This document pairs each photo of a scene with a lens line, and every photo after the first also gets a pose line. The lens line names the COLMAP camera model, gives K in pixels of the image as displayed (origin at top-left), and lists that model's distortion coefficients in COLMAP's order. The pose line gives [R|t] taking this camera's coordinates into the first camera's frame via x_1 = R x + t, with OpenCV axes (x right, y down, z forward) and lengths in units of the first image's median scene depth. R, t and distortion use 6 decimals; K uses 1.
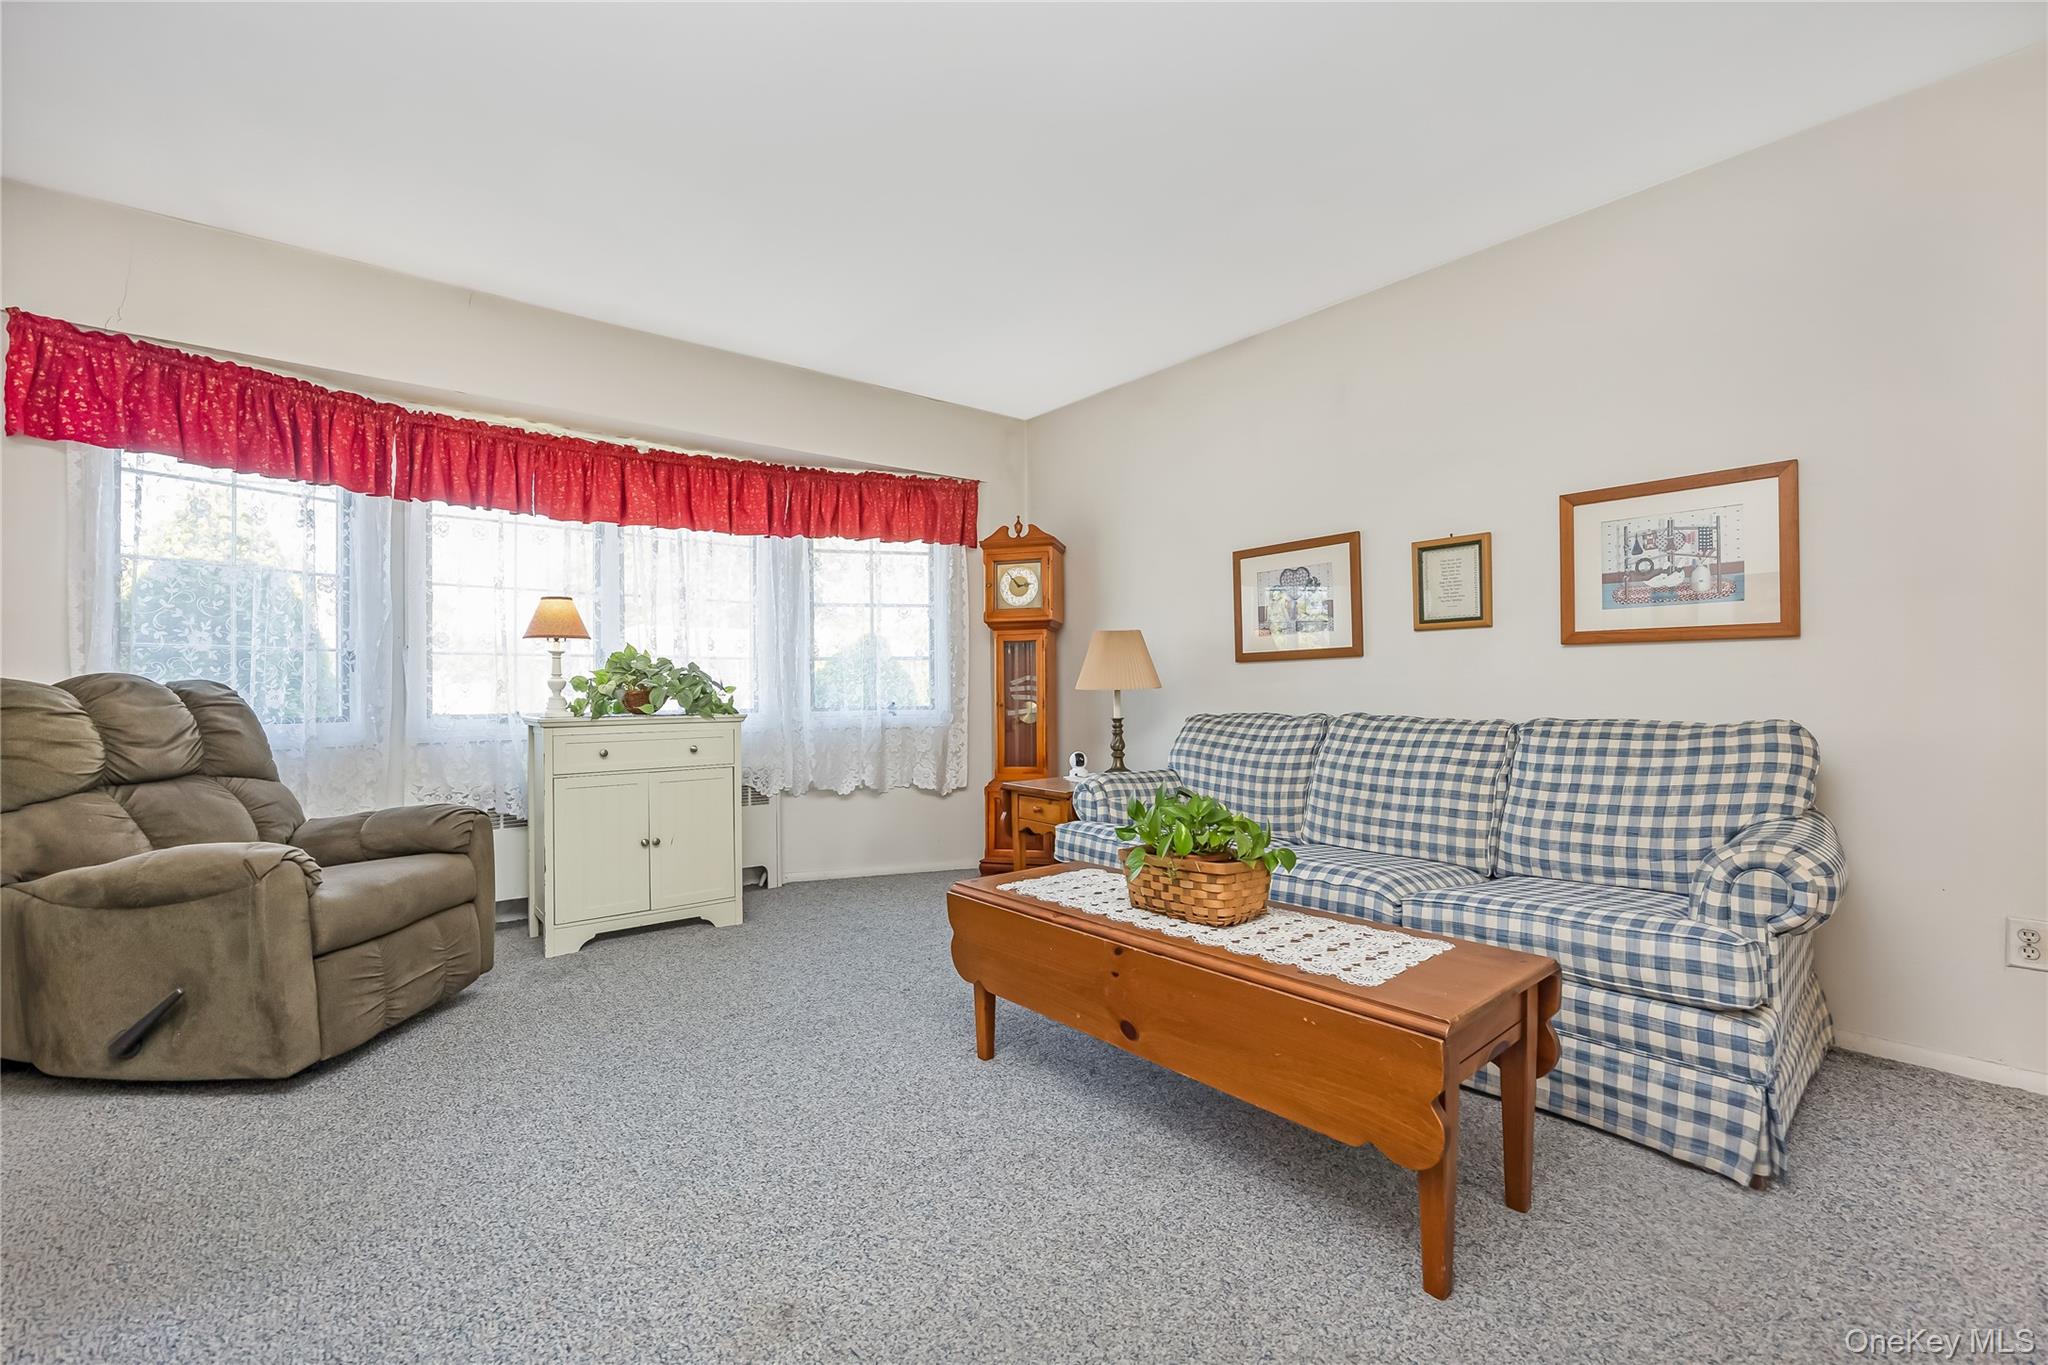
lens RADIAL K [[849.1, 0, 1025.8], [0, 849.1, 682.7], [0, 0, 1]] dist [-0.000256, -0.000041]
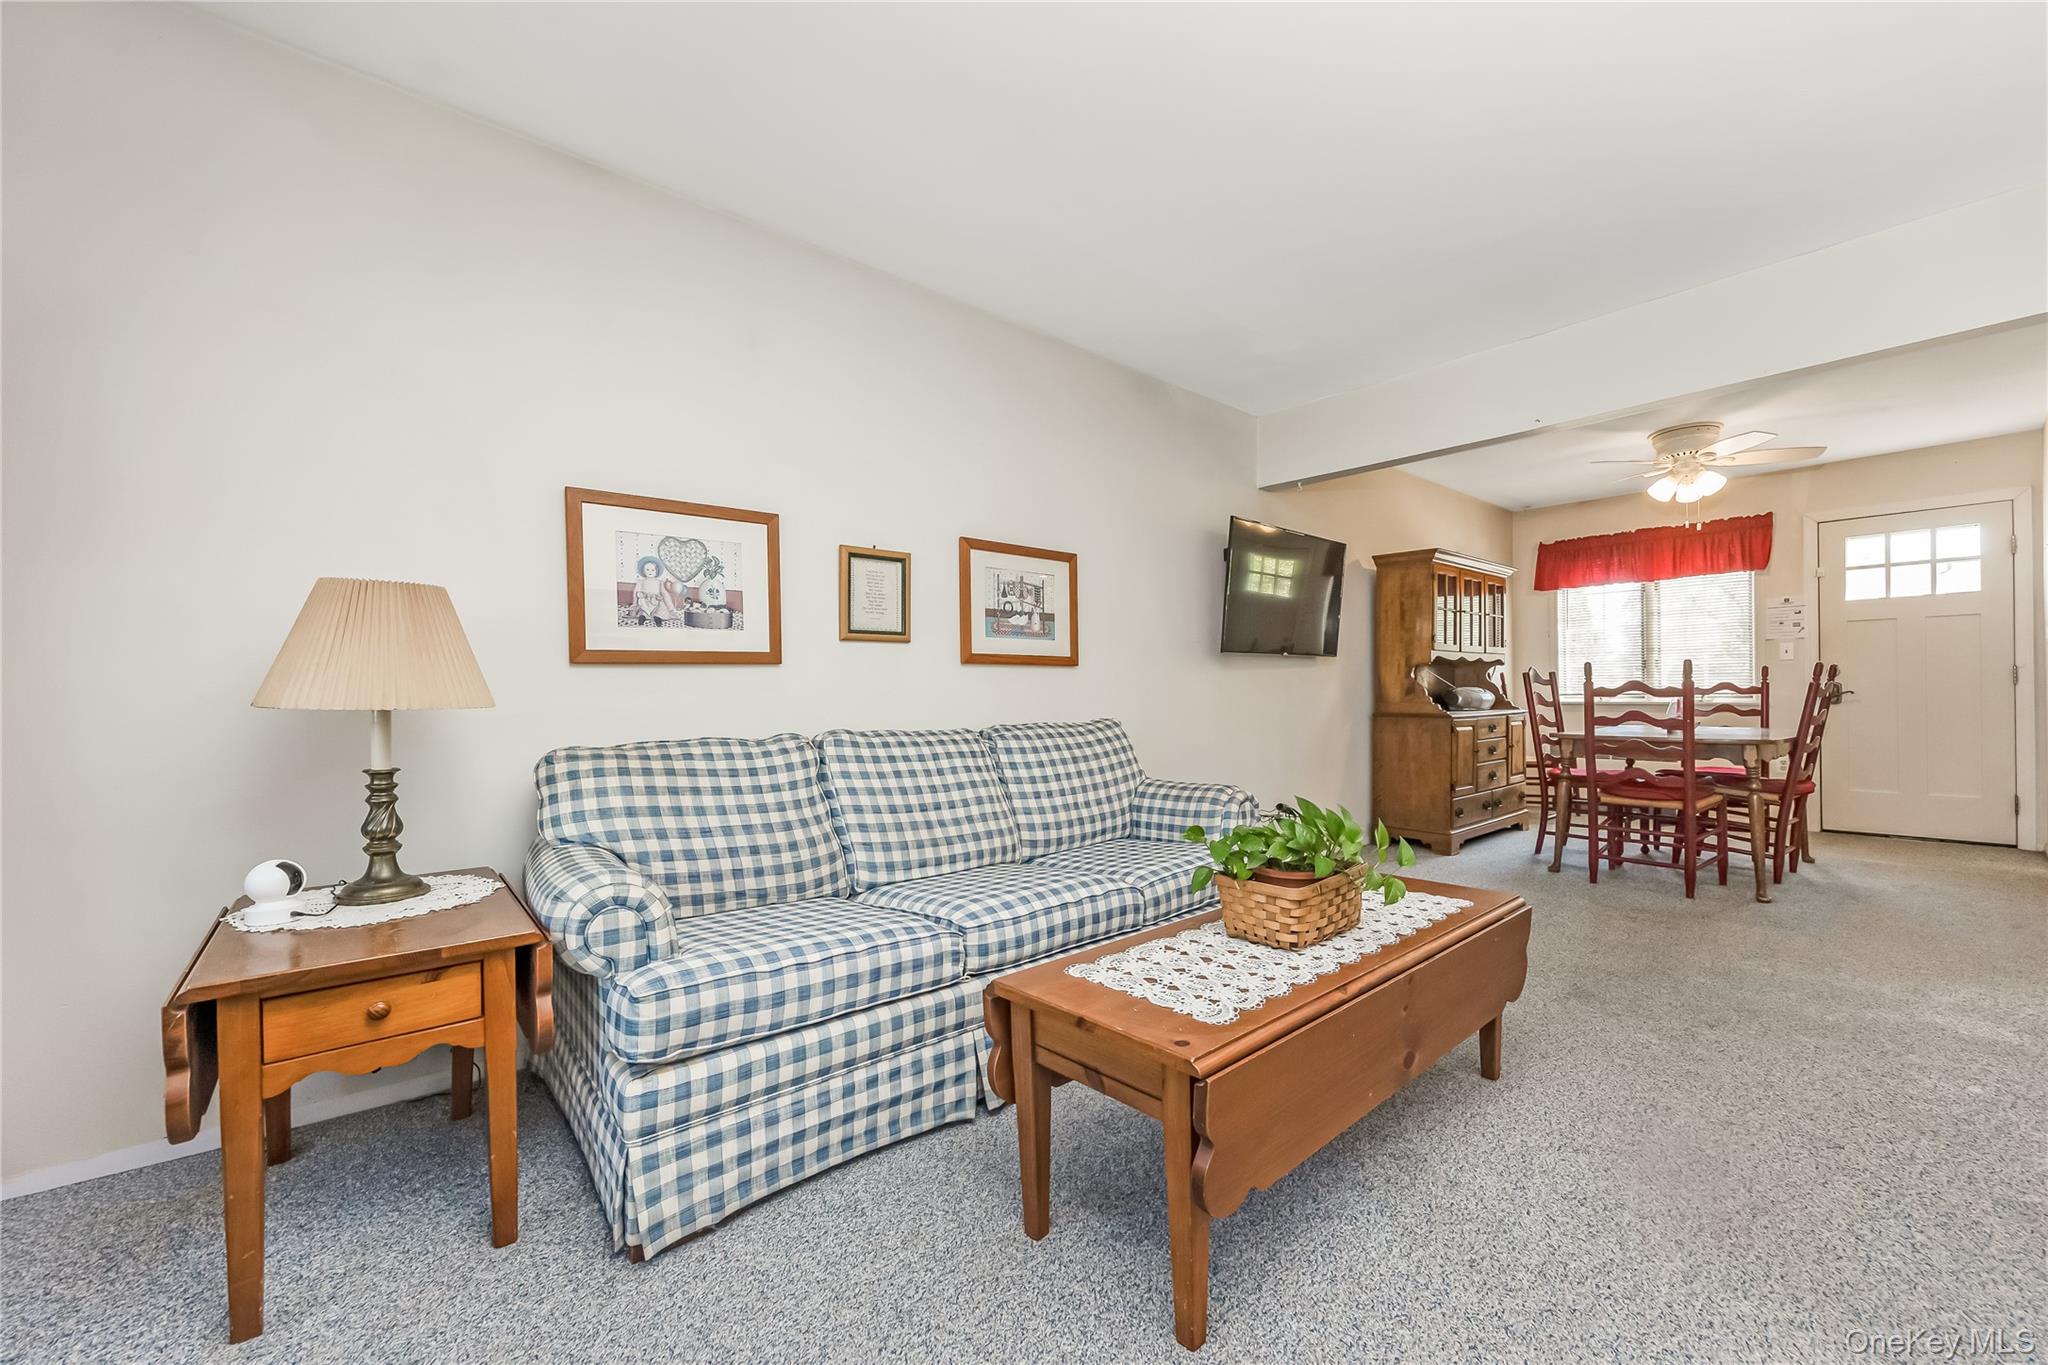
lens RADIAL K [[805.3, 0, 1022.8], [0, 805.3, 698.5], [0, 0, 1]] dist [0.003518, 0.001684]
pose [[-0.013495, 0.010629, 0.999852, -0.478344], [0.011945, 0.999874, -0.010468, 0.016096], [-0.999838, 0.011802, -0.013621, 0.920075]]
